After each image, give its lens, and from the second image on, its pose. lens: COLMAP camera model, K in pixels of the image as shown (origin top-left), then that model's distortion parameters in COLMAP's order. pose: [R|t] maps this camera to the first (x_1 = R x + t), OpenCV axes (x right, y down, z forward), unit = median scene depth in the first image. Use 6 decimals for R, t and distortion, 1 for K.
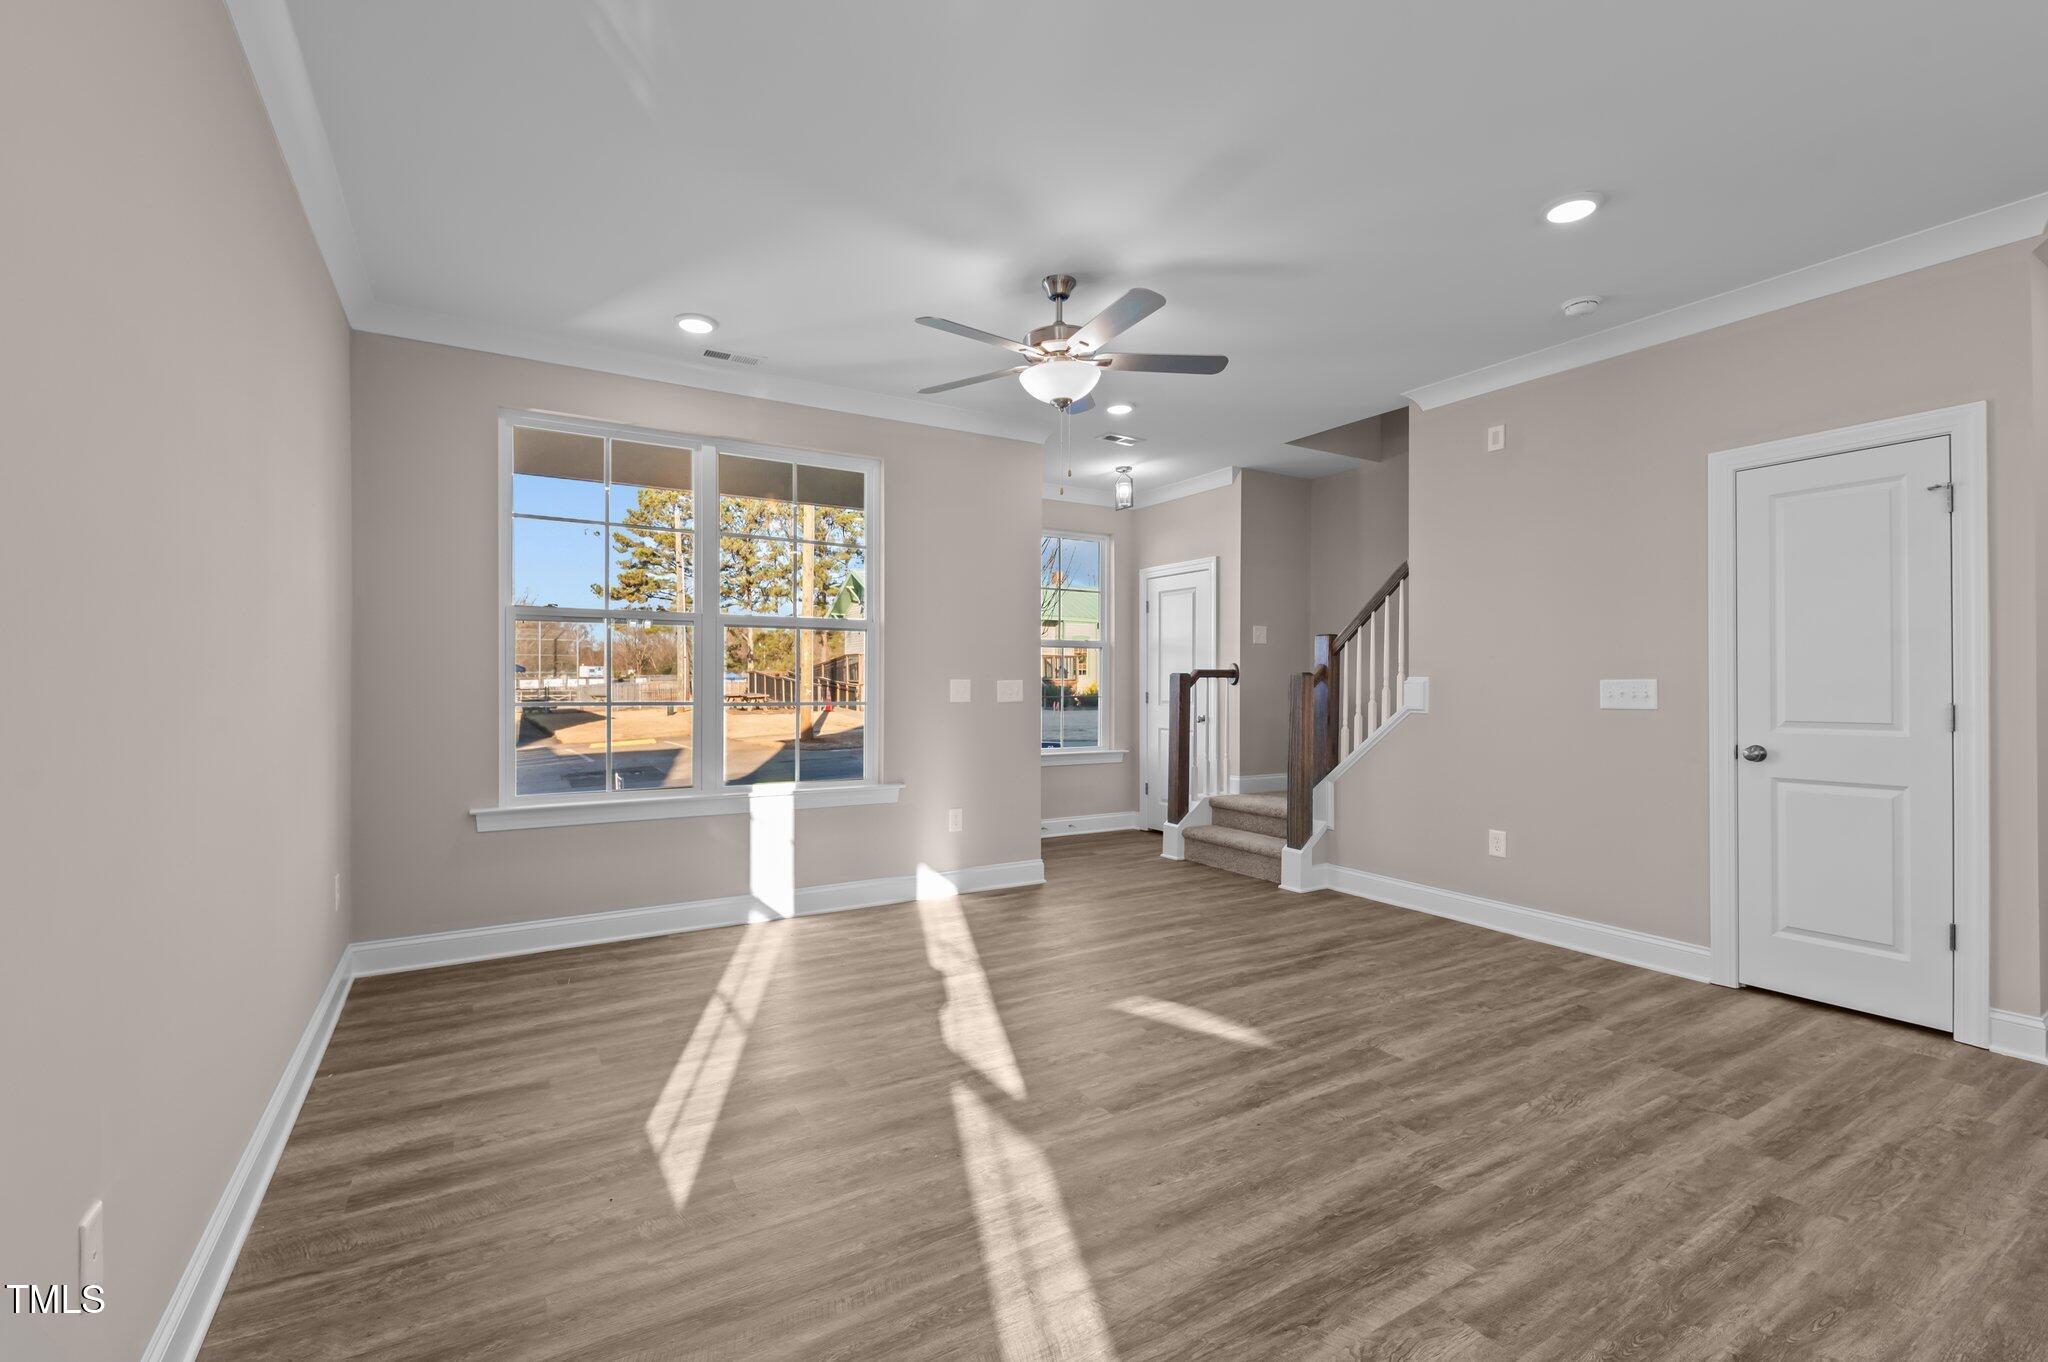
lens RADIAL K [[886.3, 0, 1015.2], [0, 886.3, 682.5], [0, 0, 1]] dist [0.014167, -0.010088]
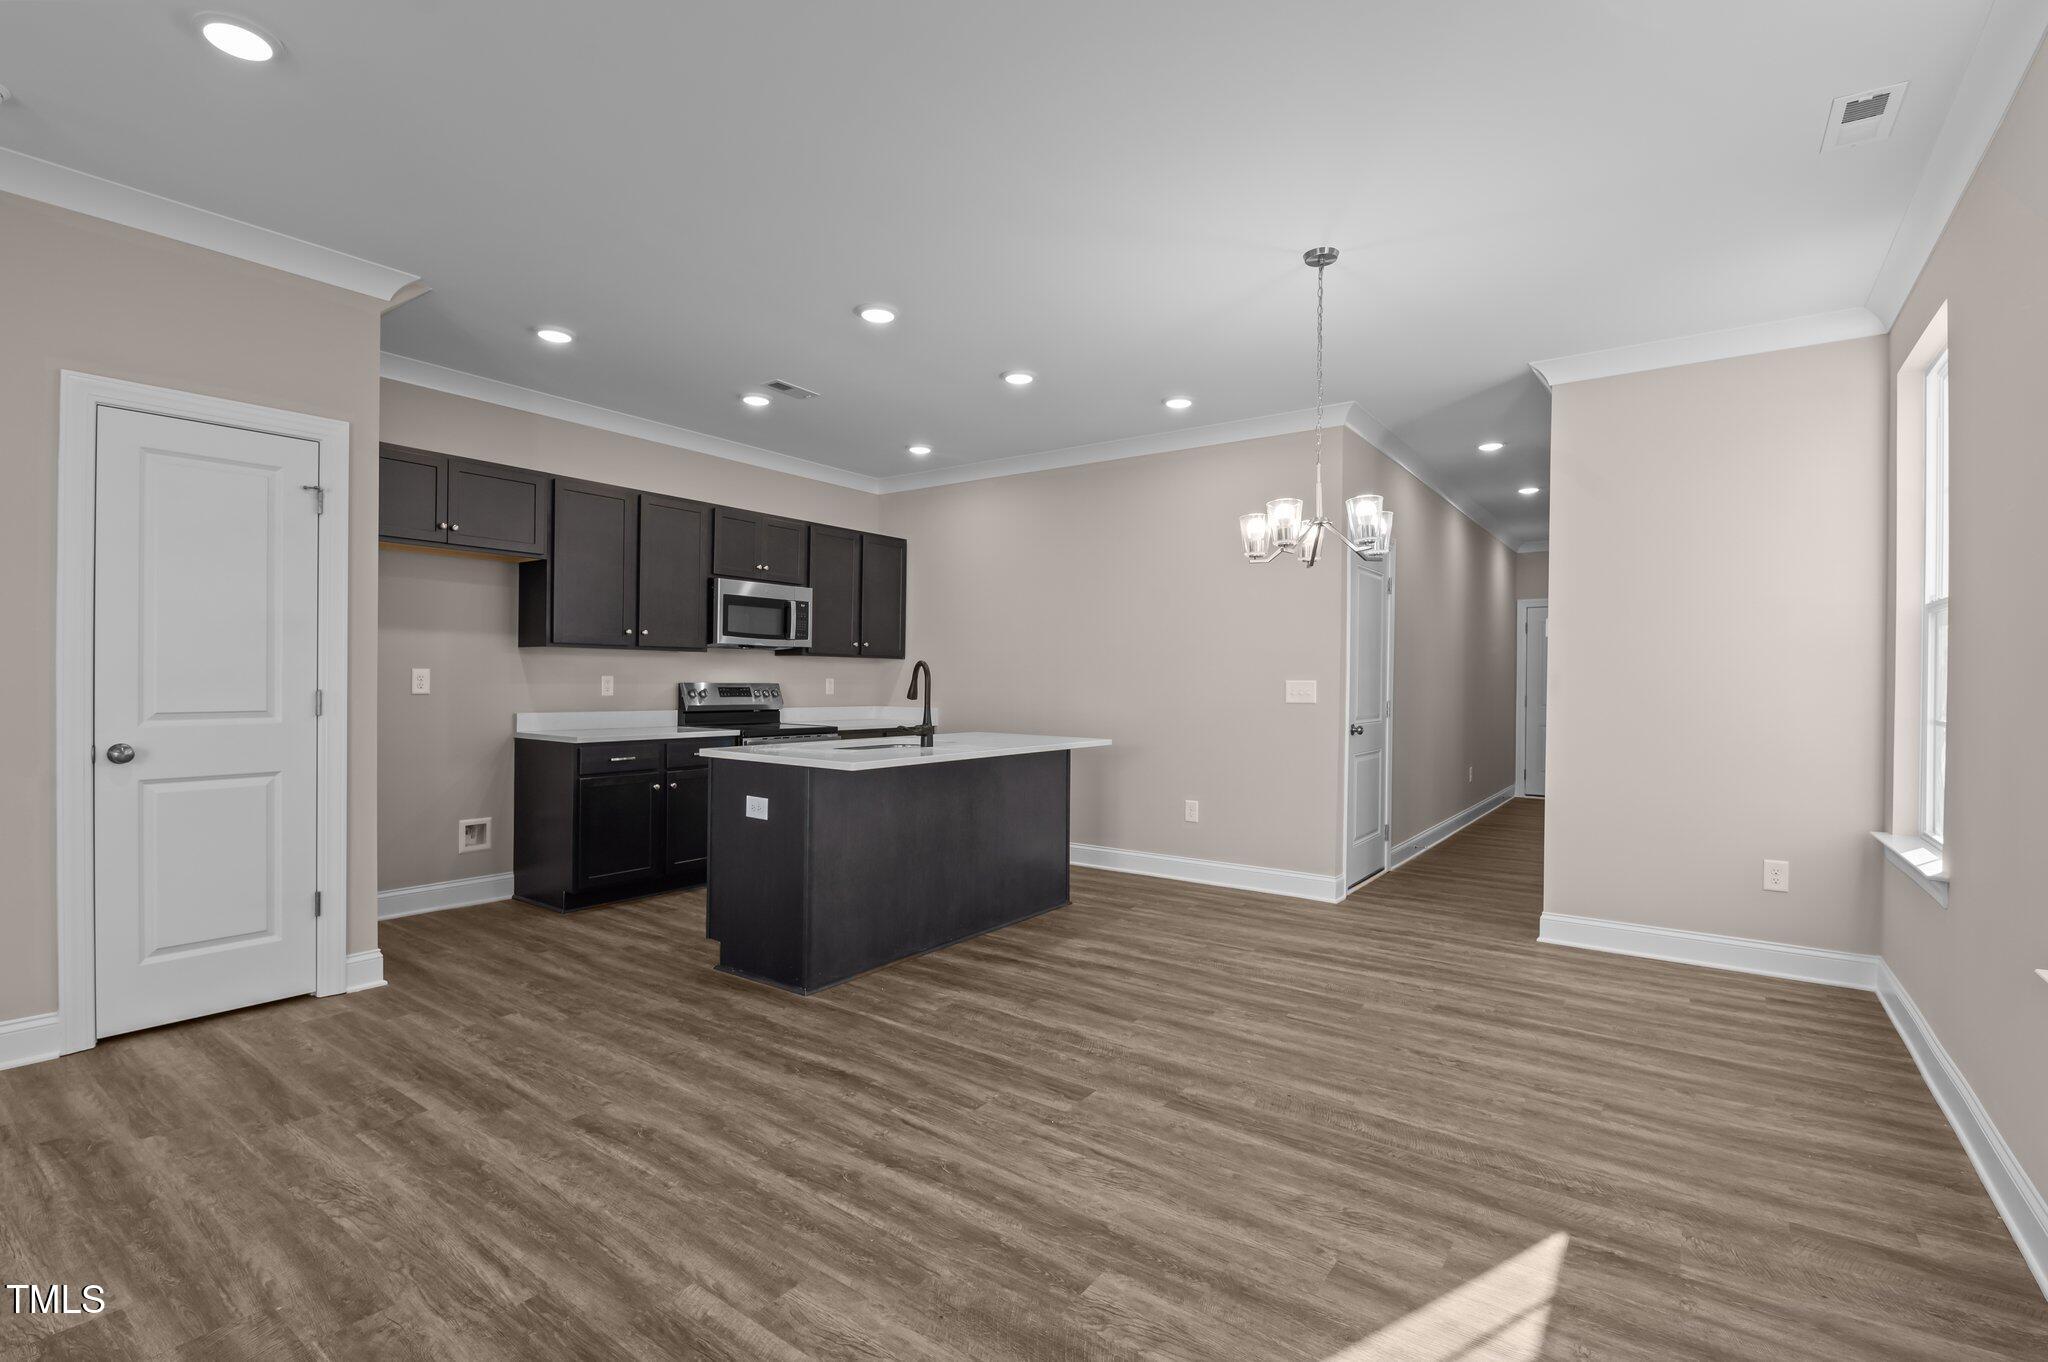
lens RADIAL K [[939.7, 0, 1007.2], [0, 939.7, 679.2], [0, 0, 1]] dist [0.007855, -0.007181]
pose [[-0.380214, -0.004886, 0.924886, -0.300023], [-0.012868, 0.999917, -0.000007, -0.000585], [-0.924809, -0.011904, -0.380245, 0.587167]]
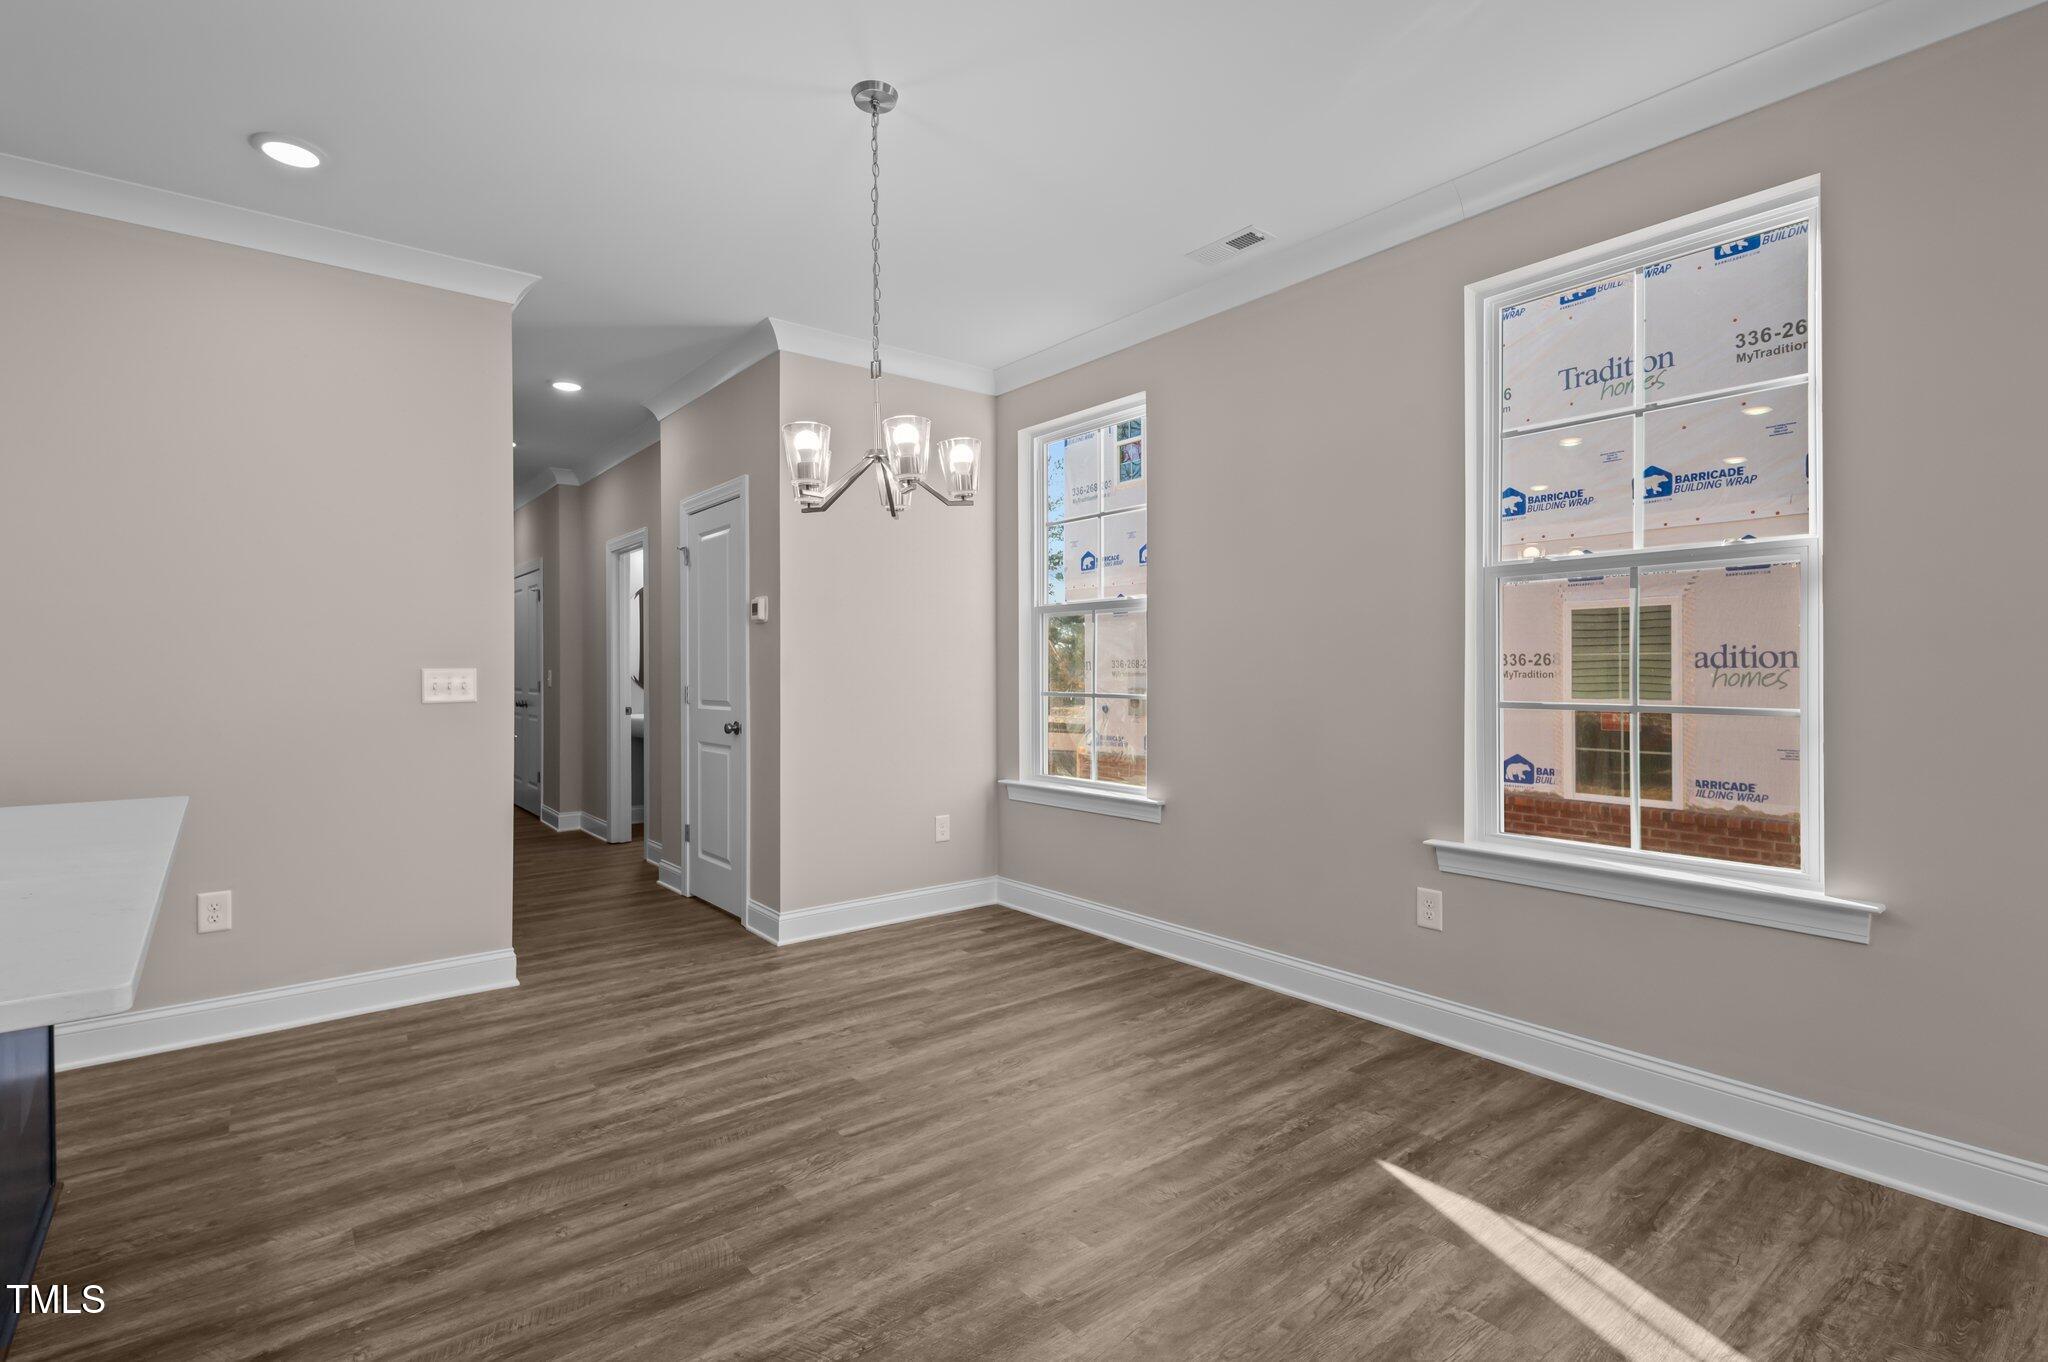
lens RADIAL K [[939.7, 0, 1019.1], [0, 939.7, 675.8], [0, 0, 1]] dist [0.007855, -0.007181]
pose [[-0.991310, 0.001009, -0.131541, 0.477809], [0.001078, 0.999999, -0.000450, 0.004145], [0.131540, -0.000588, -0.991311, 0.655481]]
